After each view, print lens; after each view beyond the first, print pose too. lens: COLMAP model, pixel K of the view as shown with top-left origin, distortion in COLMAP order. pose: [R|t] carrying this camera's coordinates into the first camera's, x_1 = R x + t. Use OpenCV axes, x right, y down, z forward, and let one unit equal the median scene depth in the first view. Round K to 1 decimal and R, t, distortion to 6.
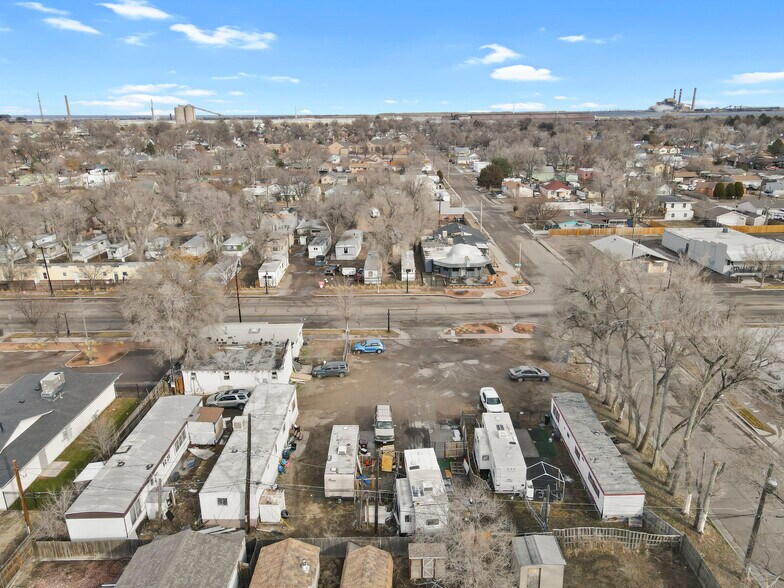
lens RADIAL K [[577.7, 0, 392.0], [0, 577.7, 294.0], [0, 0, 1]] dist [0.023767, 0.002289]
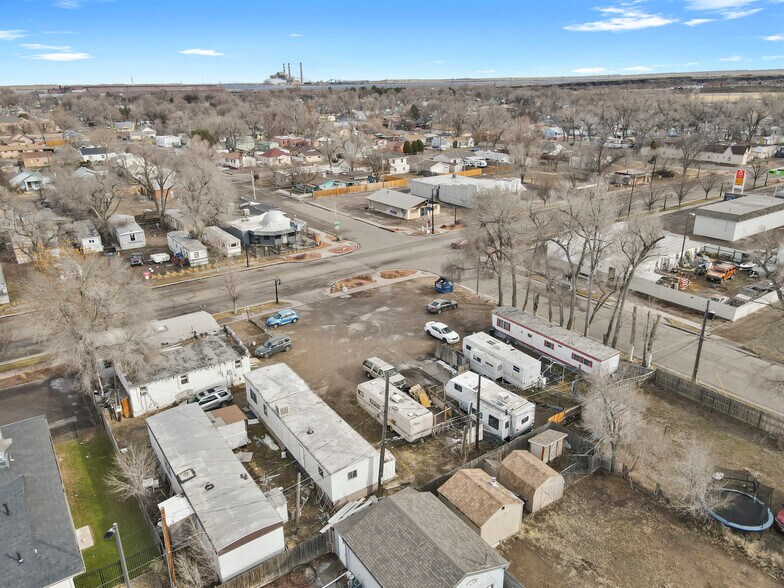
lens RADIAL K [[577.7, 0, 392.0], [0, 577.7, 294.0], [0, 0, 1]] dist [0.023767, 0.002289]
pose [[0.818318, -0.202010, 0.538096, -0.302214], [0.179668, 0.979190, 0.094371, -0.005267], [-0.545962, 0.019453, 0.837584, 0.070386]]
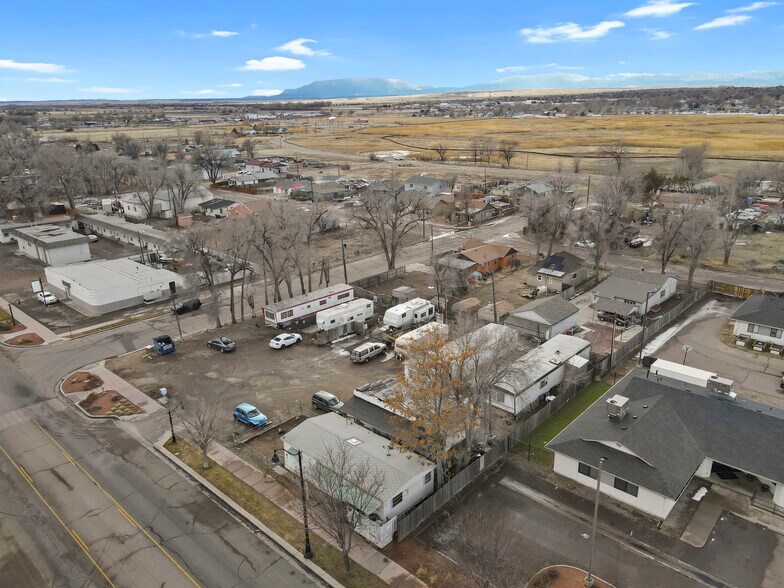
lens RADIAL K [[577.7, 0, 392.0], [0, 577.7, 294.0], [0, 0, 1]] dist [0.023767, 0.002289]
pose [[-0.746070, -0.182730, 0.640304, -0.489644], [0.224487, 0.836288, 0.500228, -0.295927], [-0.626885, 0.516945, -0.582909, 0.945040]]
